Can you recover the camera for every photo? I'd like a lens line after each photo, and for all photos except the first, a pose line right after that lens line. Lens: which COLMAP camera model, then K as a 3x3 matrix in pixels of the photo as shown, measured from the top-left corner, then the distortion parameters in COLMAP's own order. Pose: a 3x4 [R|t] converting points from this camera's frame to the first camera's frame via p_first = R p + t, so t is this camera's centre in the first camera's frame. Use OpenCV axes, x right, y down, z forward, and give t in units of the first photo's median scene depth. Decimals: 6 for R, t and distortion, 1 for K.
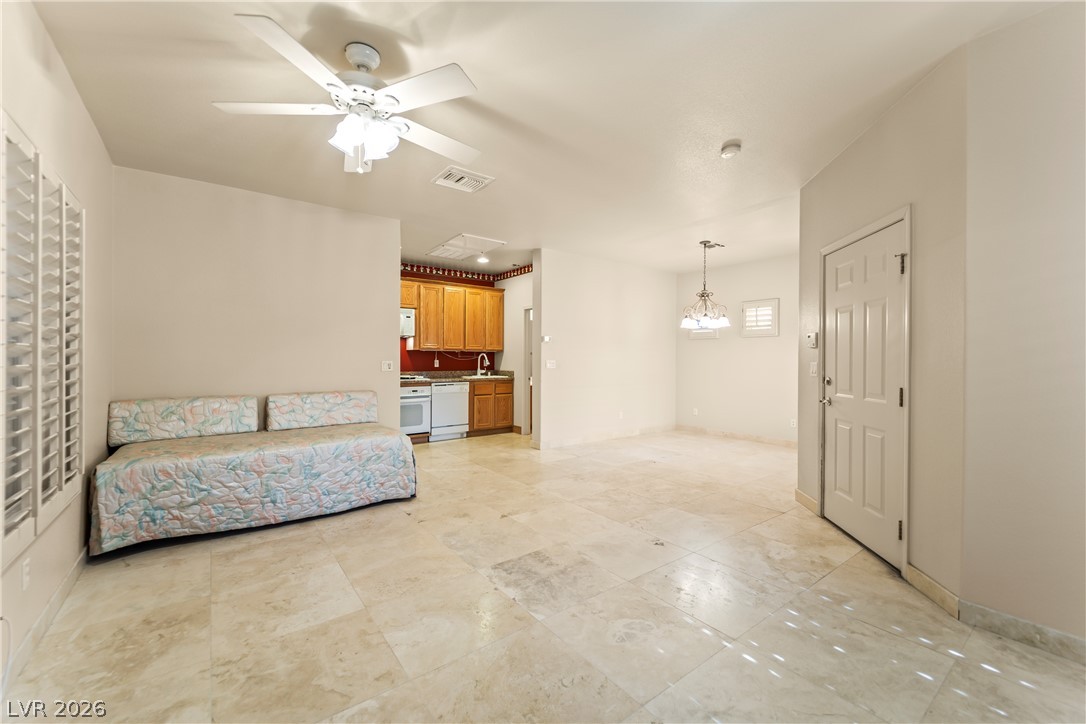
lens RADIAL K [[433.6, 0, 536.3], [0, 433.6, 363.1], [0, 0, 1]] dist [0.039523, -0.023983]
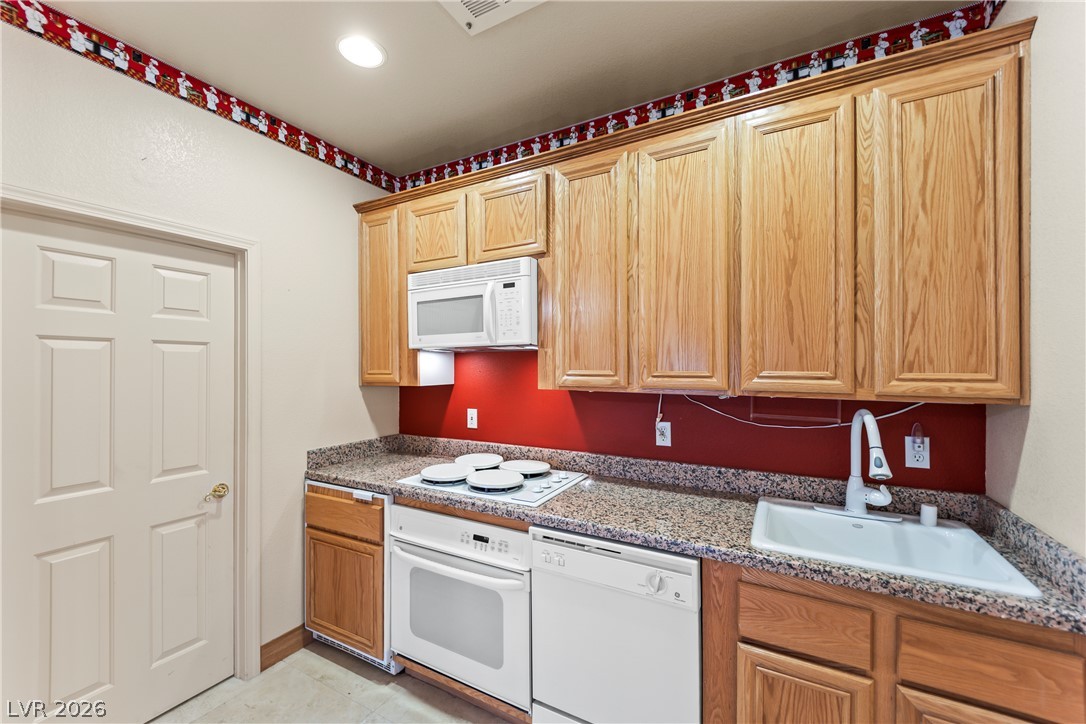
lens RADIAL K [[422.0, 0, 546.6], [0, 422.0, 368.2], [0, 0, 1]] dist [0.039233, -0.021192]
pose [[0.422025, 0.000054, -0.906584, -0.006629], [-0.004595, 0.999987, -0.002079, -0.042014], [0.906573, 0.005043, 0.422019, 0.810403]]
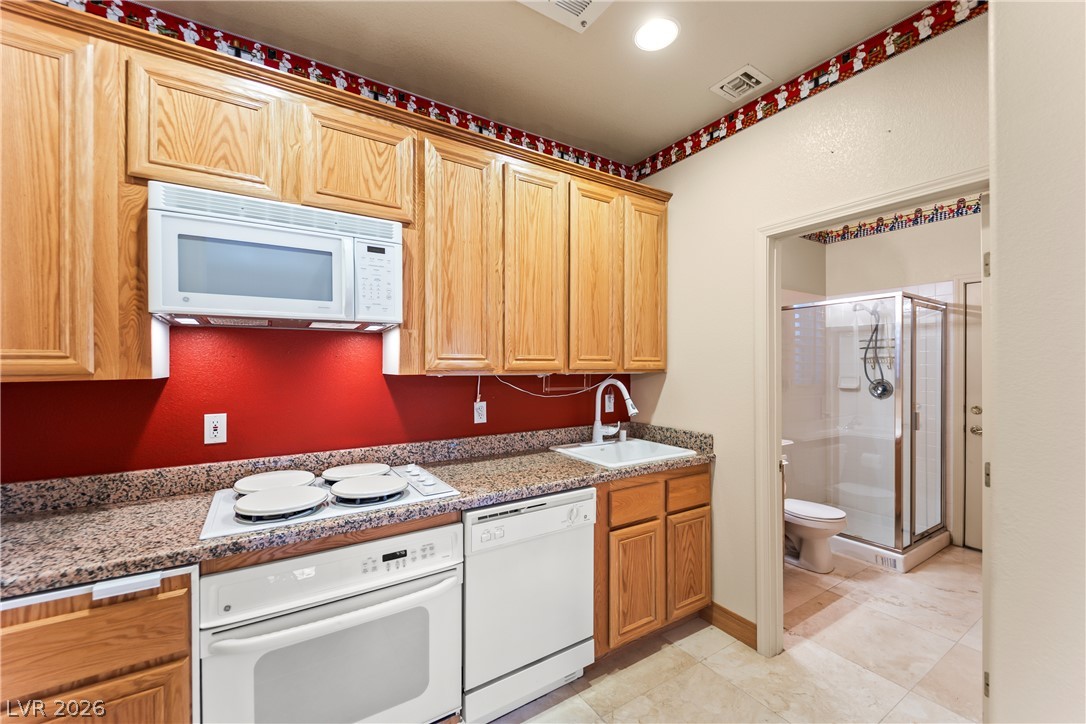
lens RADIAL K [[433.6, 0, 536.3], [0, 433.6, 363.1], [0, 0, 1]] dist [0.039523, -0.023983]
pose [[0.997147, -0.003092, -0.075423, -0.162412], [0.002345, 0.999947, -0.009978, -0.032939], [0.075450, 0.009773, 0.997102, 0.677121]]
